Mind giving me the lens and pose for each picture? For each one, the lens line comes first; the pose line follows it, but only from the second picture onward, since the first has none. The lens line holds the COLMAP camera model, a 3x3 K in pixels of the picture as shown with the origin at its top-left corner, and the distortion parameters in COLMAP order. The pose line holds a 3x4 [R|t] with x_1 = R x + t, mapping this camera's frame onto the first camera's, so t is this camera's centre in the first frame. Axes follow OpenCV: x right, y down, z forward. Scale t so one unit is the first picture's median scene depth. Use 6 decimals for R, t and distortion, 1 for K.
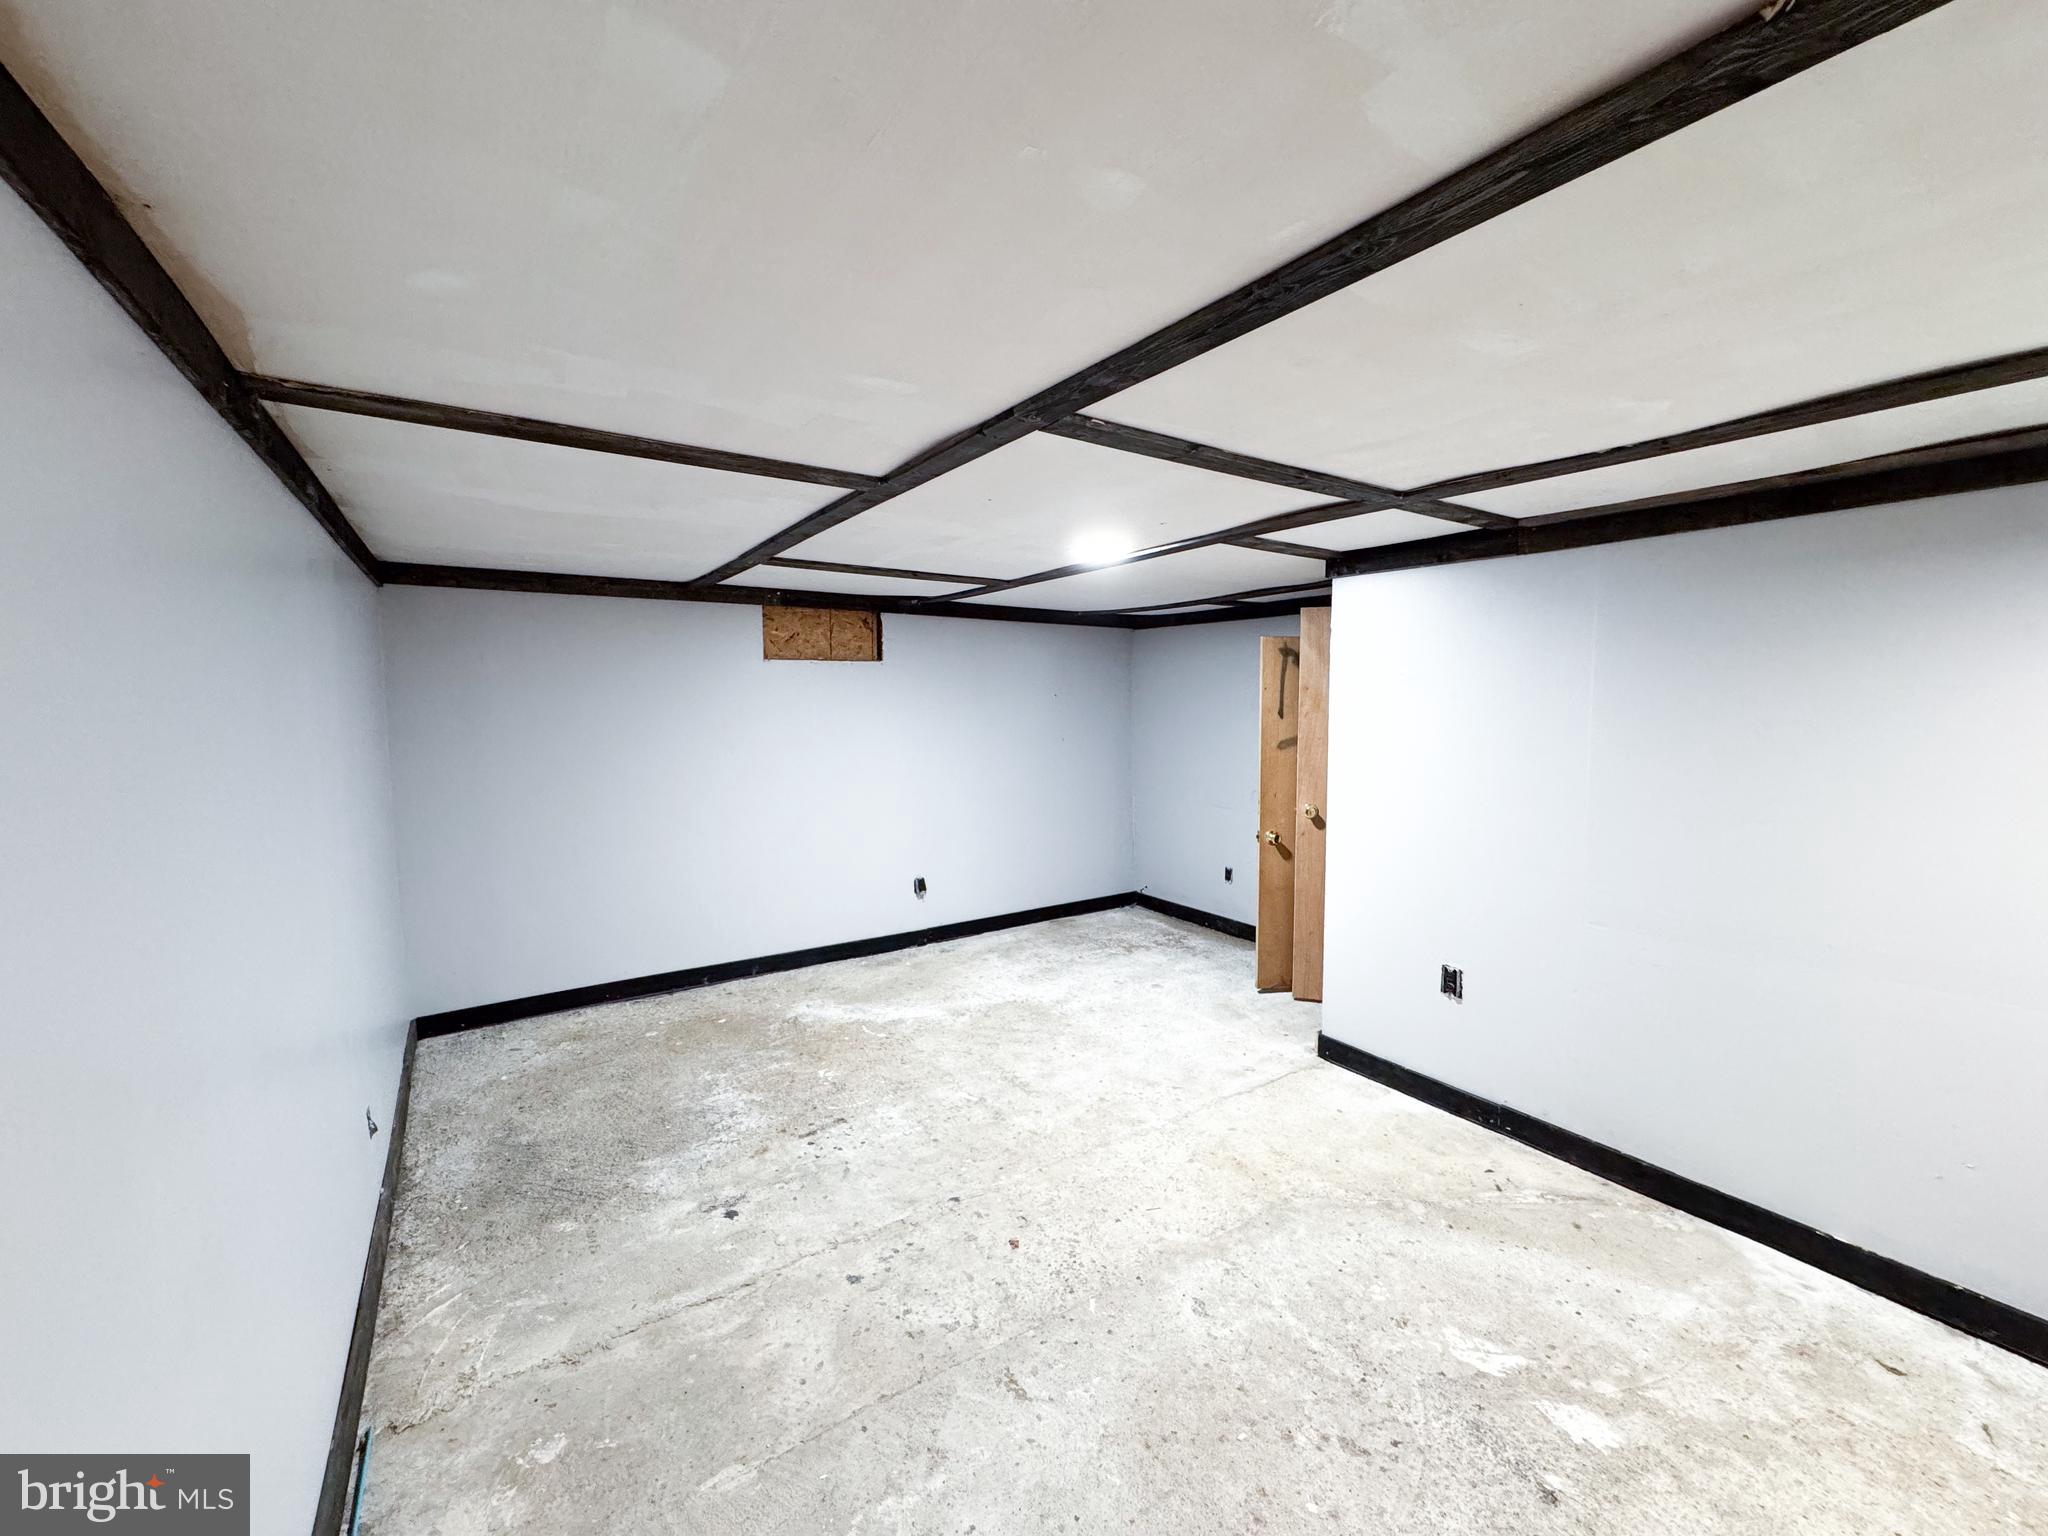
lens RADIAL K [[817.0, 0, 1022.8], [0, 817.0, 765.3], [0, 0, 1]] dist [-0.003205, 0.000138]
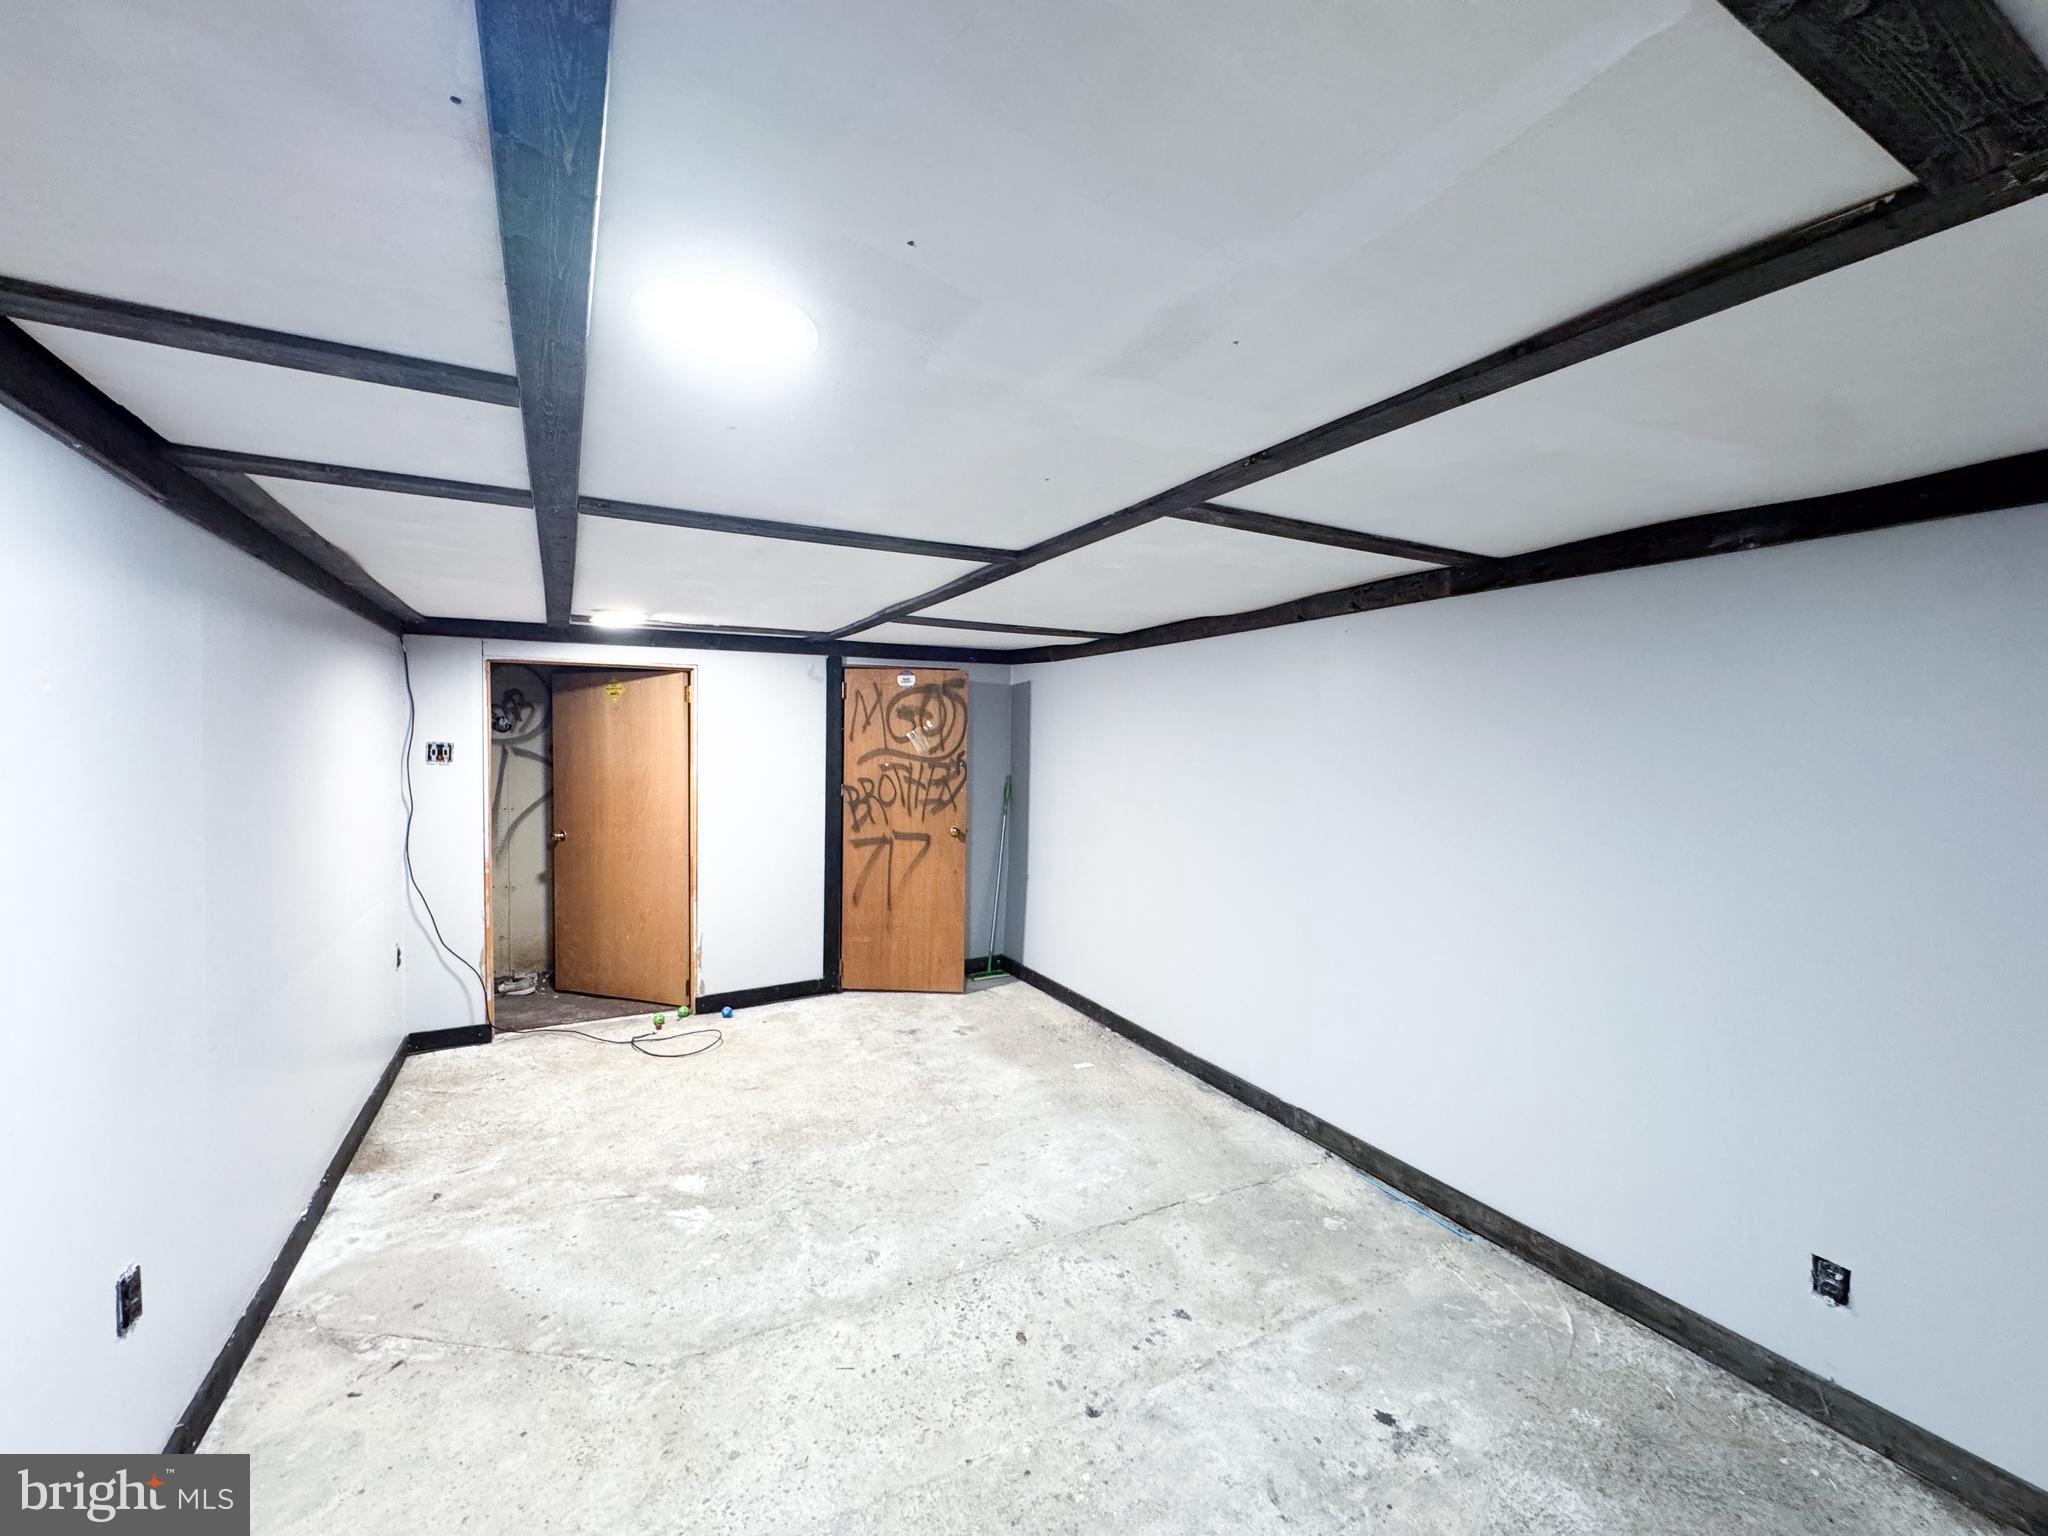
lens RADIAL K [[817.0, 0, 1022.0], [0, 817.0, 760.3], [0, 0, 1]] dist [-0.003205, 0.000138]
pose [[-0.996237, -0.004991, 0.086531, -0.093117], [0.003666, 0.995021, 0.099597, -0.159033], [-0.086597, 0.099540, -0.991258, 1.968402]]
